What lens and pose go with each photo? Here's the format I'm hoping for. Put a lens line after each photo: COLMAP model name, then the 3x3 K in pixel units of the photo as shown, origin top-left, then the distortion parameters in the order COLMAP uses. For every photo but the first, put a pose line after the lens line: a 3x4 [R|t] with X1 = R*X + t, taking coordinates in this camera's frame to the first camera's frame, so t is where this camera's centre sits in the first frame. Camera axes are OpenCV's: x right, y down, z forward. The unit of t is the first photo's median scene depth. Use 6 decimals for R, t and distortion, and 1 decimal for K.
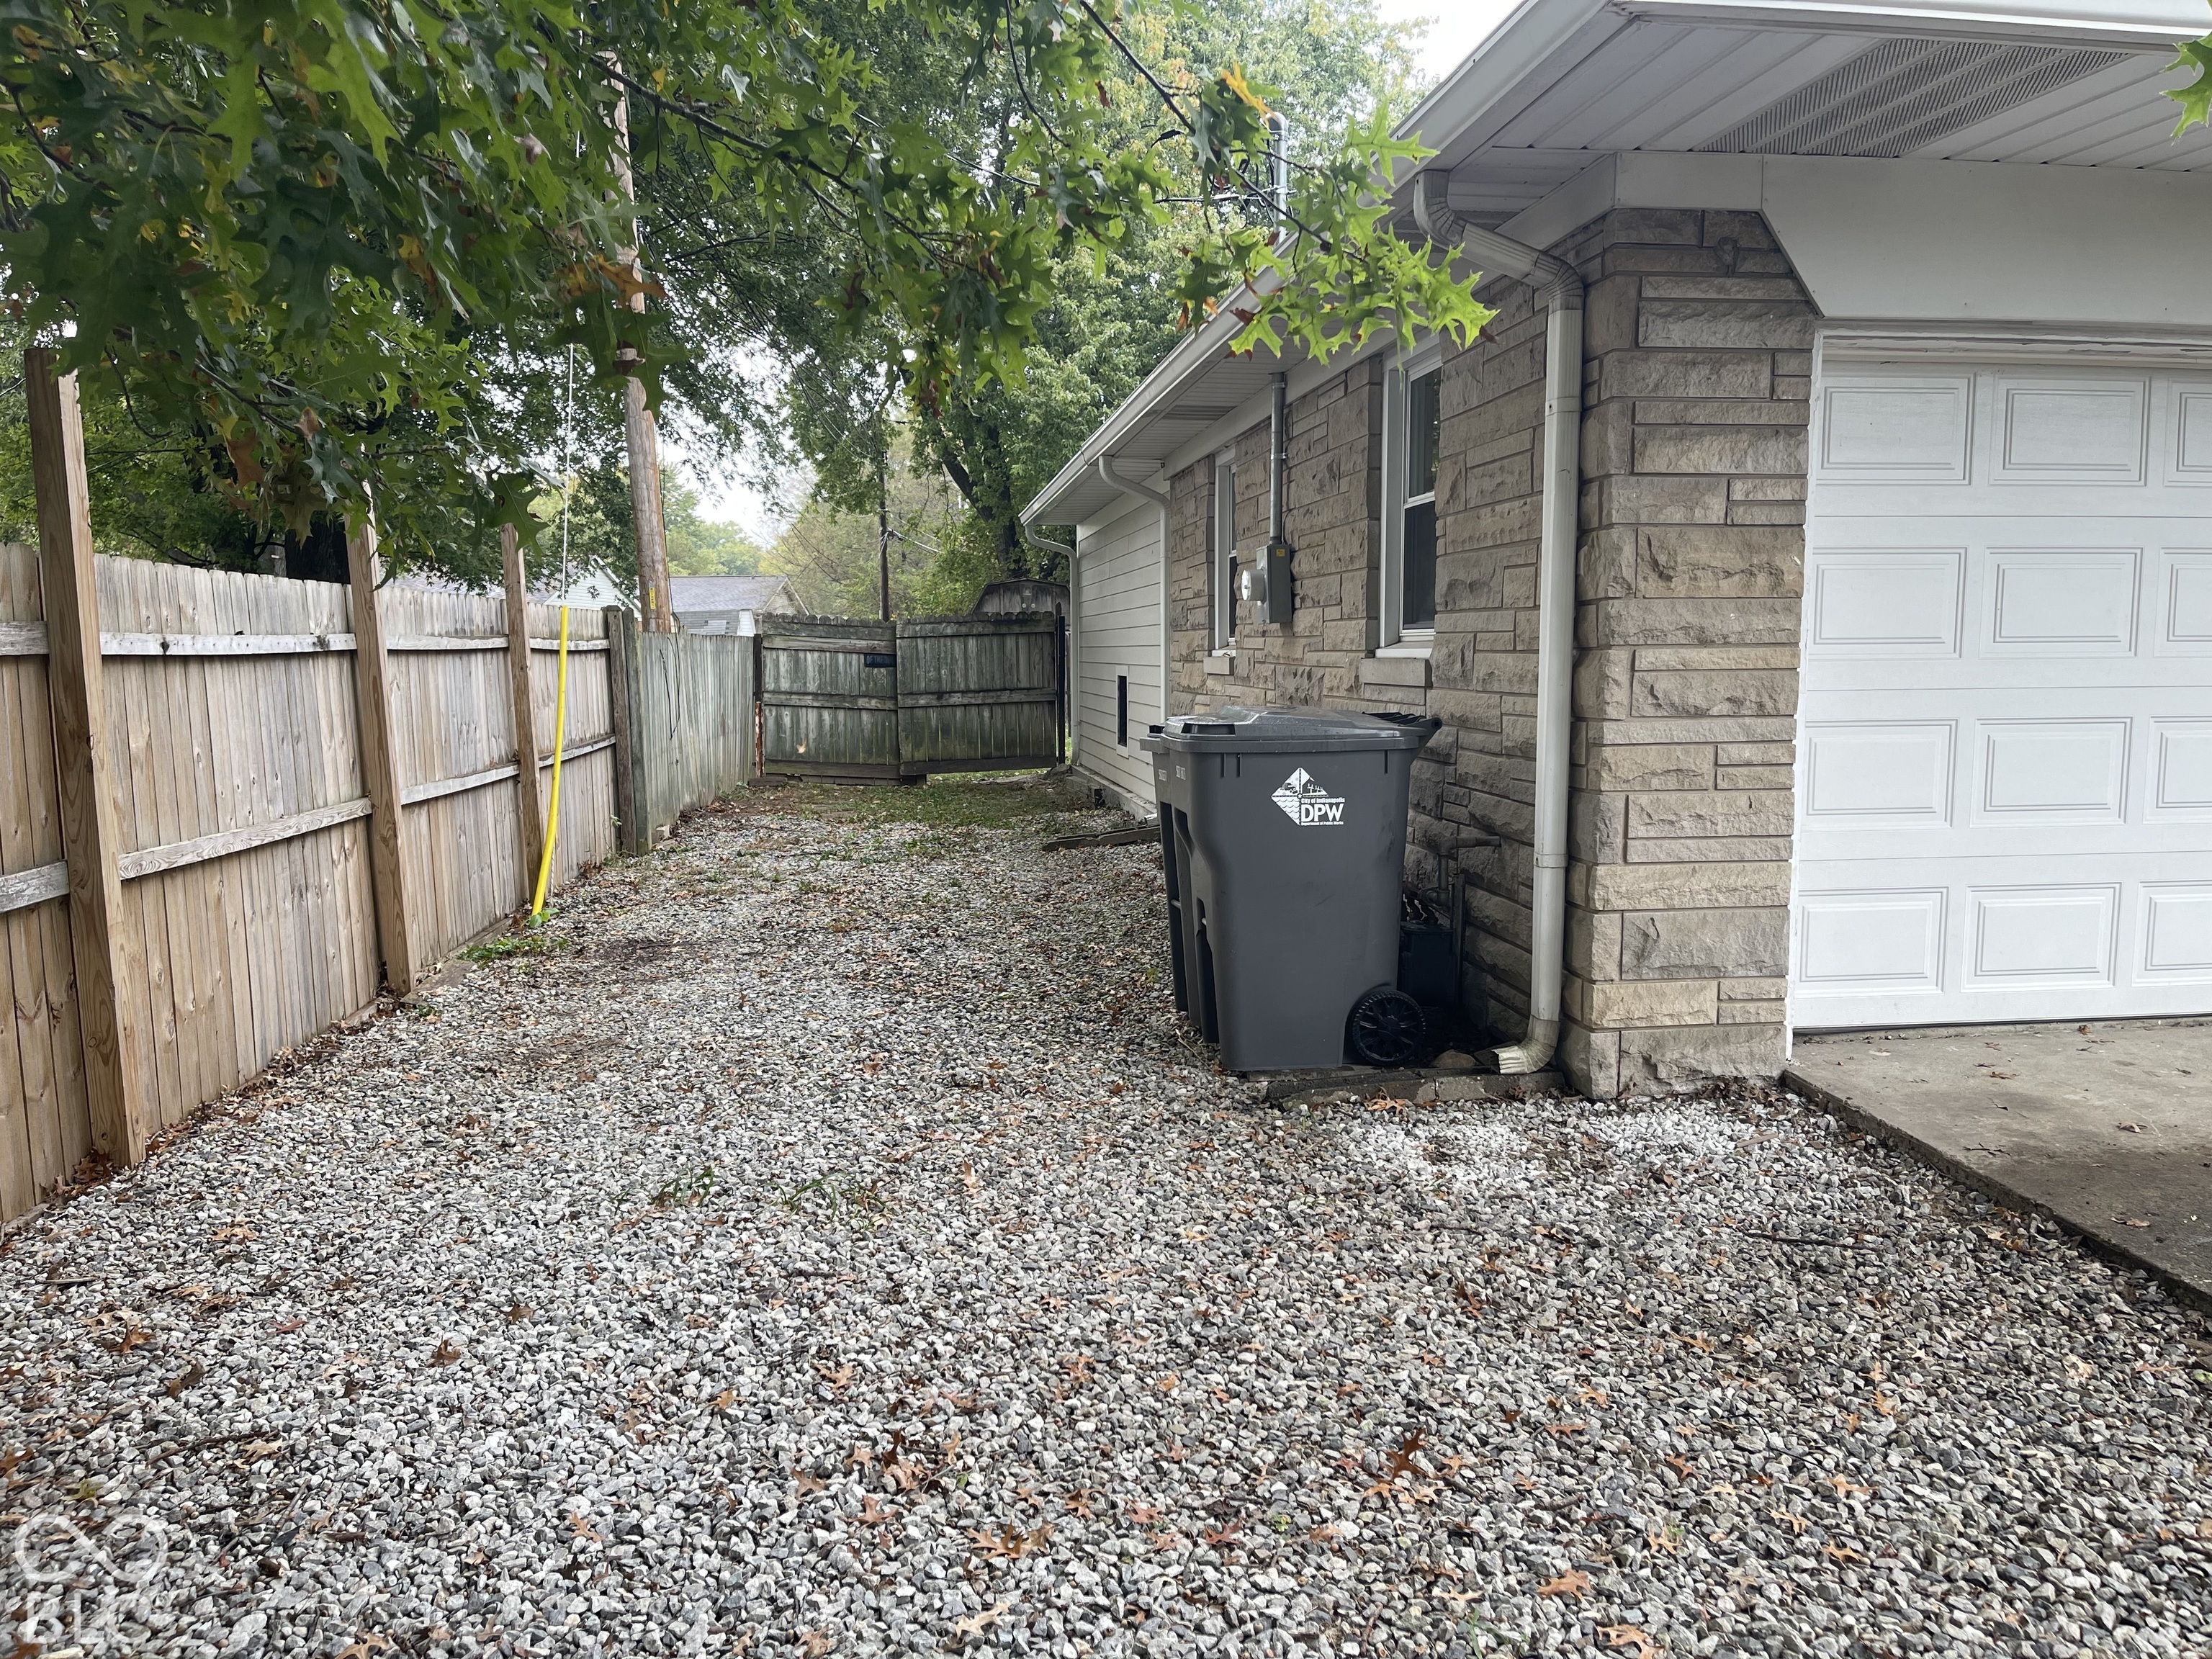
lens RADIAL K [[1655.3, 0, 1096.1], [0, 1655.3, 835.2], [0, 0, 1]] dist [0.018995, -0.011779]
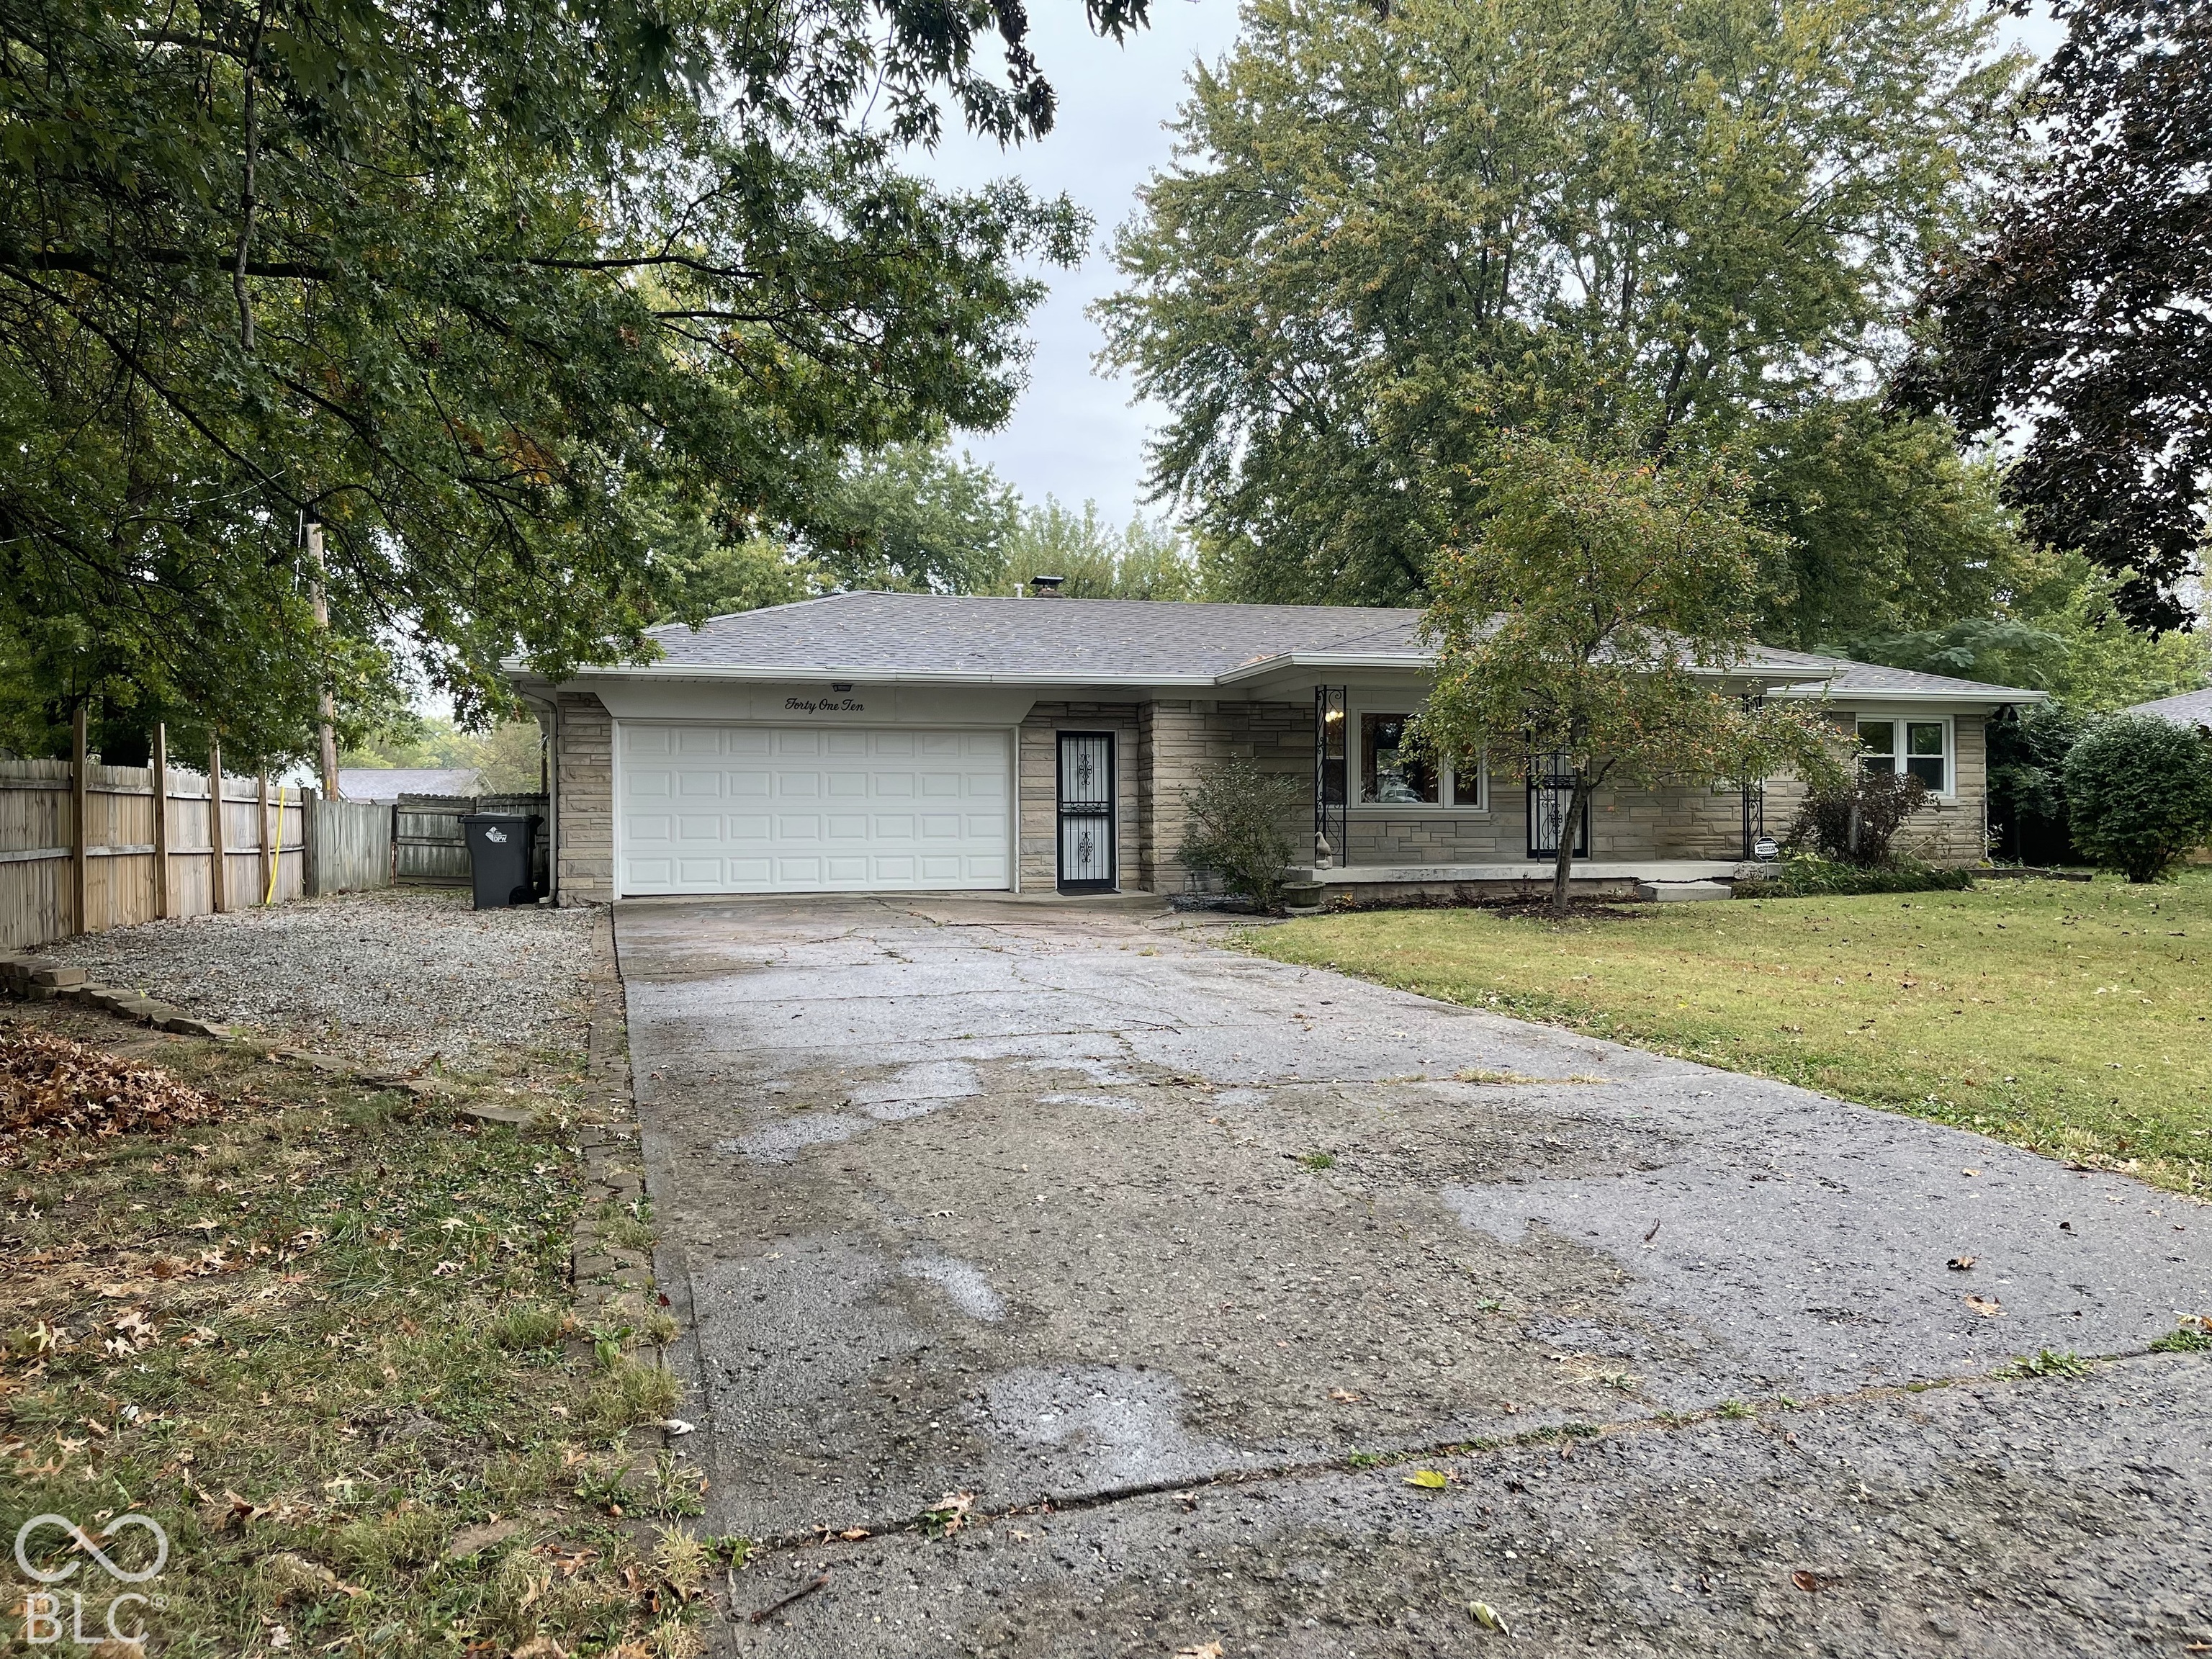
lens RADIAL K [[1655.3, 0, 1097.1], [0, 1655.3, 833.5], [0, 0, 1]] dist [0.018995, -0.011779]
pose [[0.987931, -0.002303, 0.154875, 0.671287], [0.020152, 0.993302, -0.113773, 0.323580], [-0.153576, 0.115521, 0.981361, -2.187298]]
